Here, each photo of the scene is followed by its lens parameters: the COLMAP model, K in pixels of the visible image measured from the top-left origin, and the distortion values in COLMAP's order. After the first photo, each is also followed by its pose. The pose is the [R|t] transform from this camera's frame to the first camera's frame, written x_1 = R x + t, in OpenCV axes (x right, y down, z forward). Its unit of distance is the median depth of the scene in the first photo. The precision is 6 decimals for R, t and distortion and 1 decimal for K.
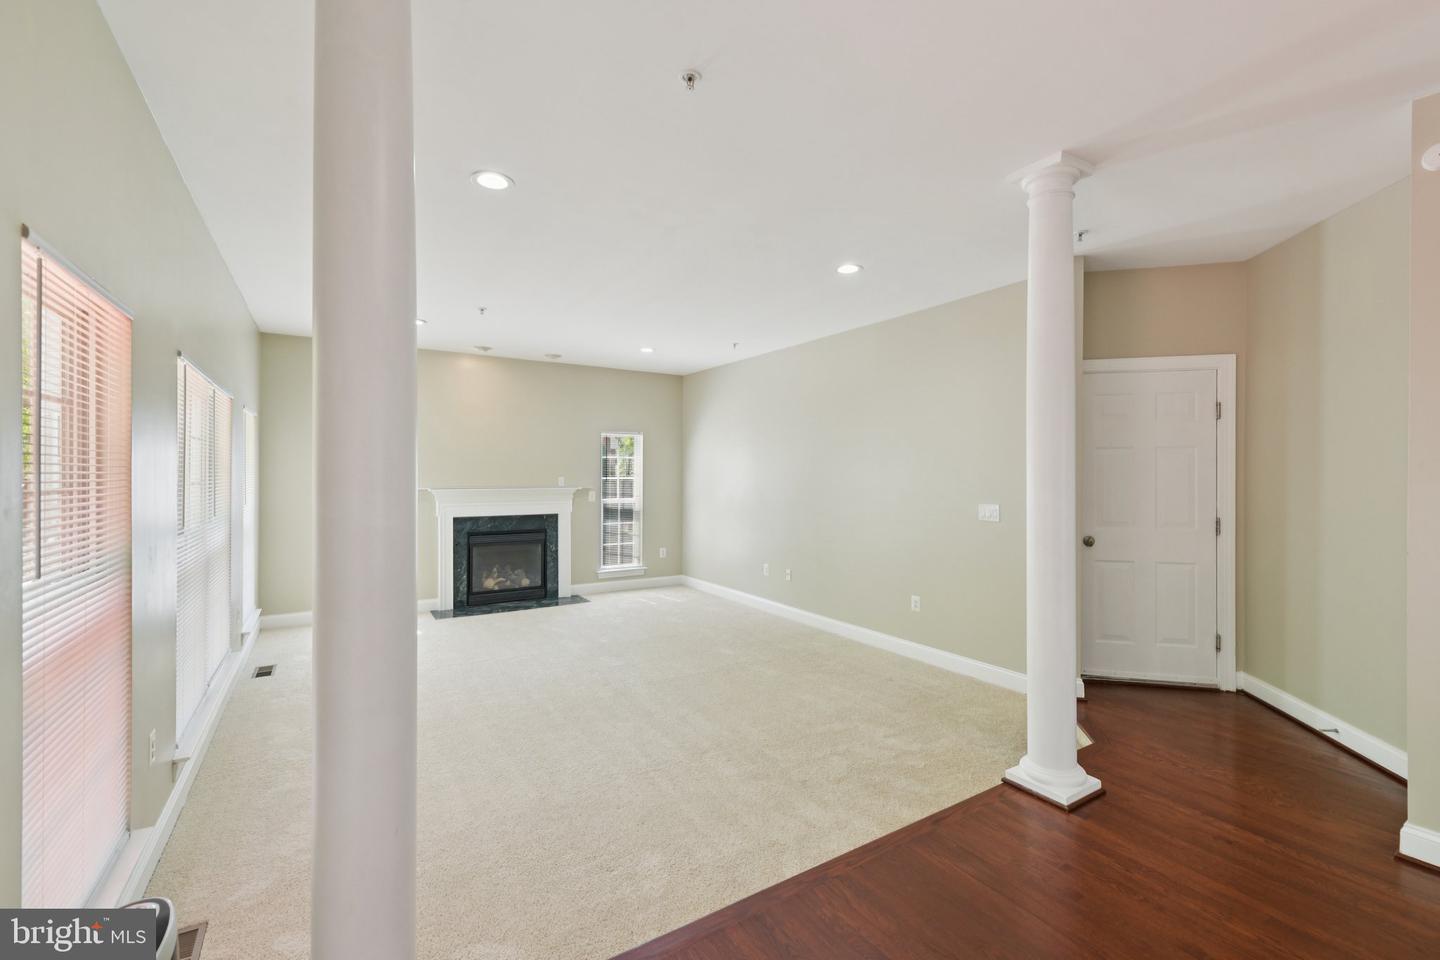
lens RADIAL K [[613.6, 0, 720.0], [0, 613.6, 480.0], [0, 0, 1]] dist [0.000587, 0.000065]
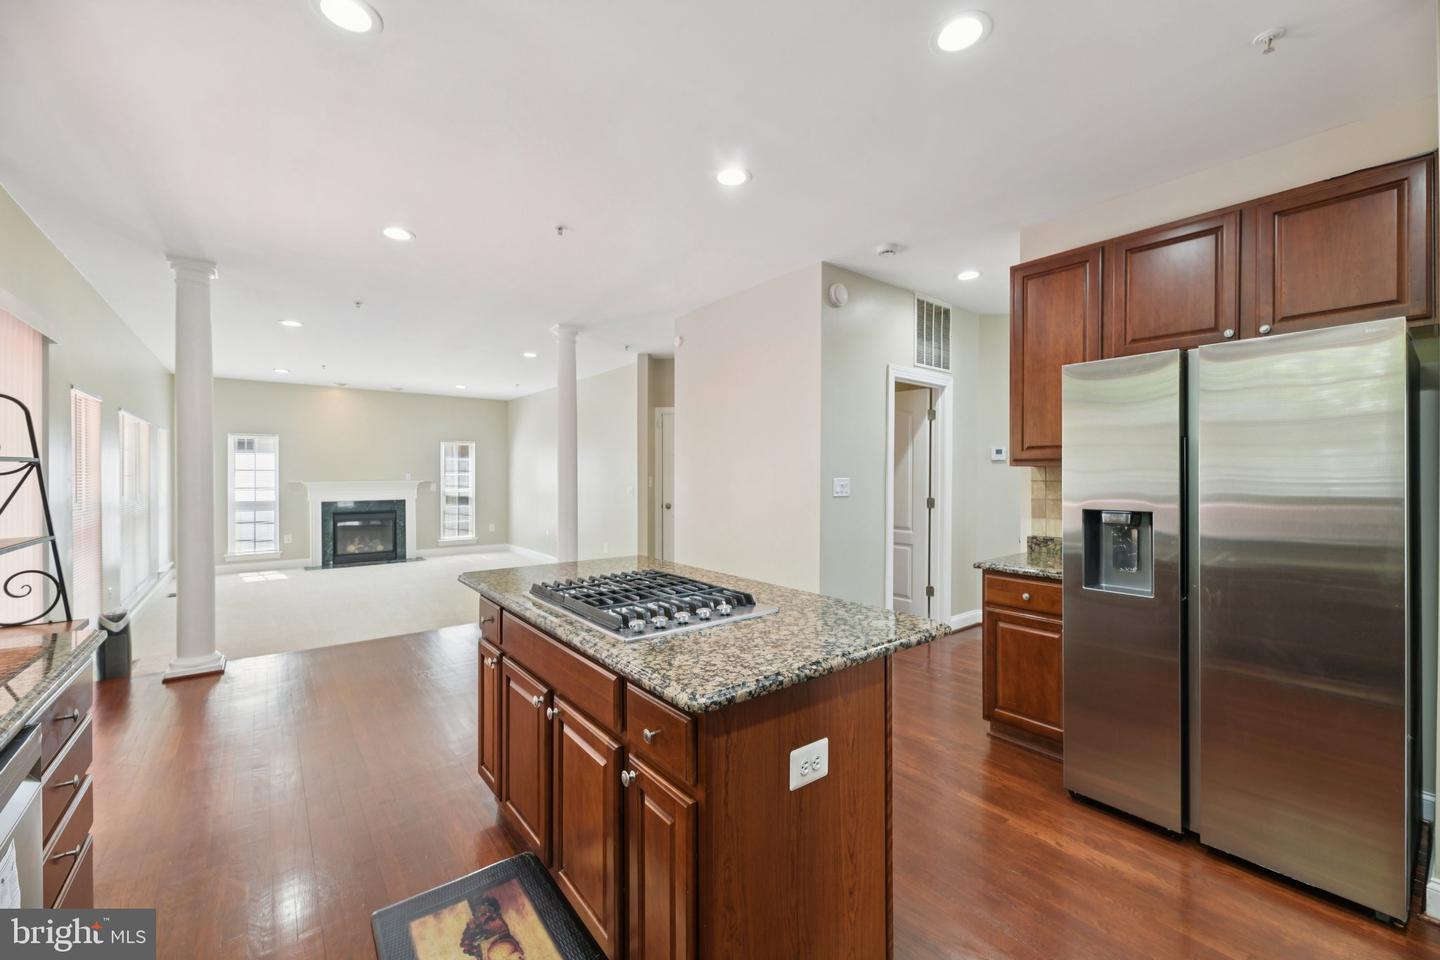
lens RADIAL K [[568.8, 0, 720.0], [0, 568.8, 480.0], [0, 0, 1]] dist [-0.000734, -0.000168]
pose [[0.993678, -0.008512, 0.111941, 0.315164], [0.008712, 0.999961, -0.001292, 0.018105], [-0.111925, 0.002259, 0.993714, -0.390973]]
